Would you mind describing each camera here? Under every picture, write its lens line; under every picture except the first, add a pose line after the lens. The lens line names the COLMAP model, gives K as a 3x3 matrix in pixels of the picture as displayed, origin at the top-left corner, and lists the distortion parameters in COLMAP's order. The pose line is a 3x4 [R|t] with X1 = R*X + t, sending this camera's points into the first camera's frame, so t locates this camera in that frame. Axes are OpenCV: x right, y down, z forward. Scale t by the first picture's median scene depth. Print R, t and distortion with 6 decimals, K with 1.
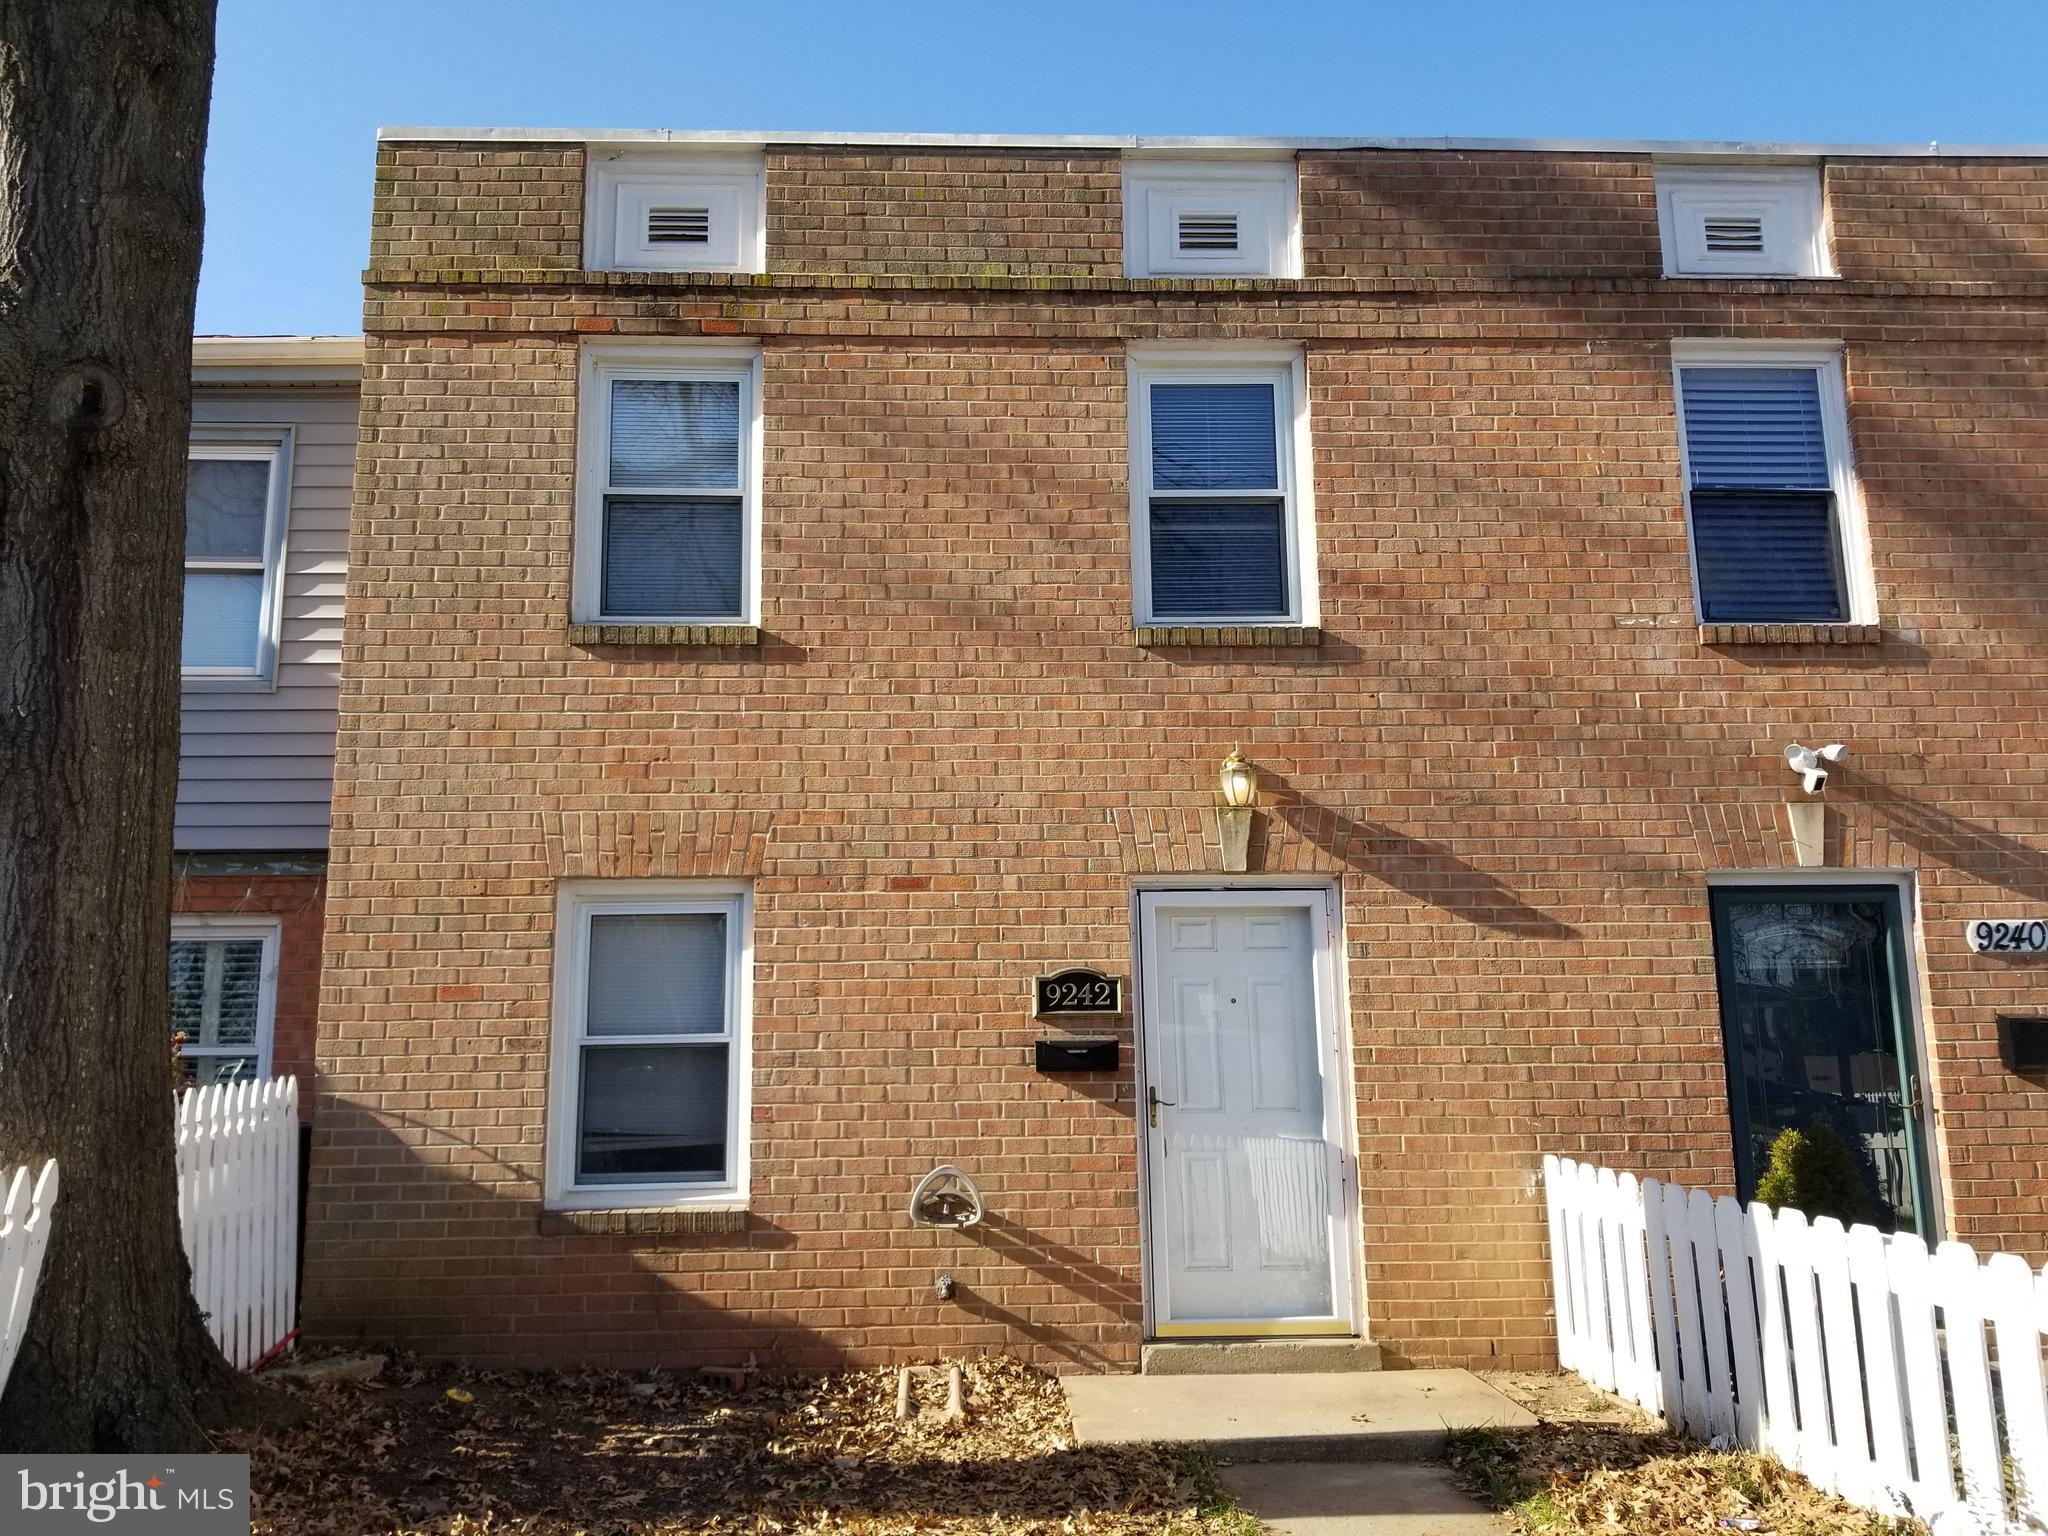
lens RADIAL K [[1622.6, 0, 973.3], [0, 1622.6, 758.1], [0, 0, 1]] dist [0.105660, -0.182327]
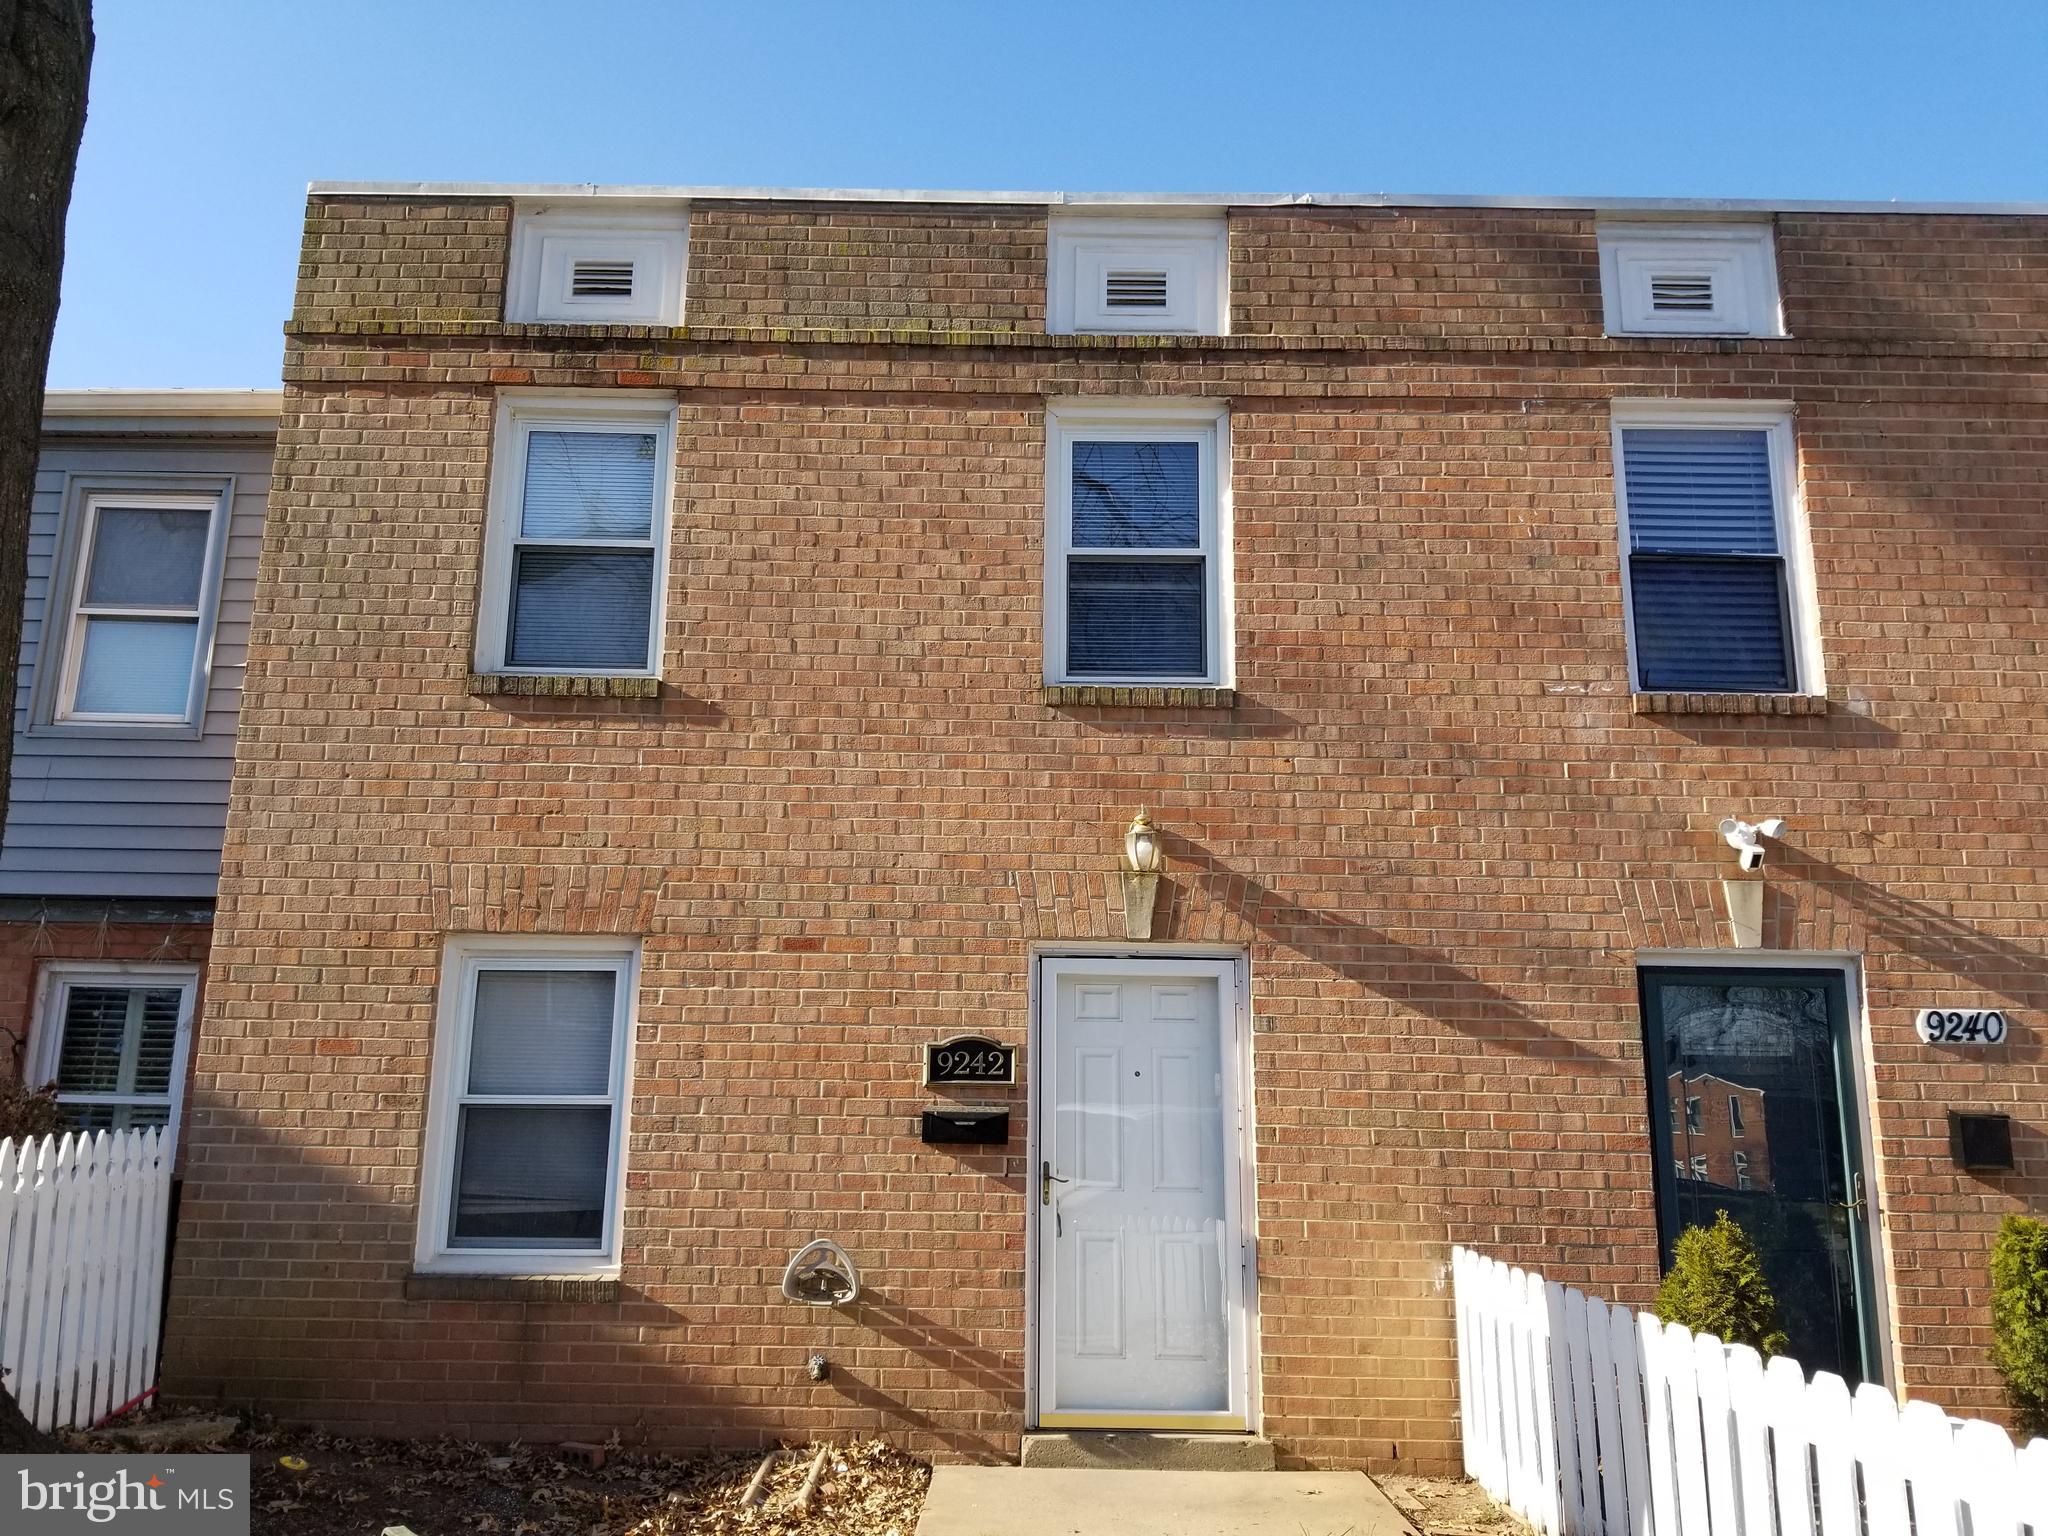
lens RADIAL K [[1622.6, 0, 973.3], [0, 1622.6, 758.1], [0, 0, 1]] dist [0.105660, -0.182327]
pose [[0.998841, 0.016928, -0.045051, 0.102649], [-0.018704, 0.999053, -0.039290, 0.001995], [0.044343, 0.040087, 0.998212, 0.026129]]
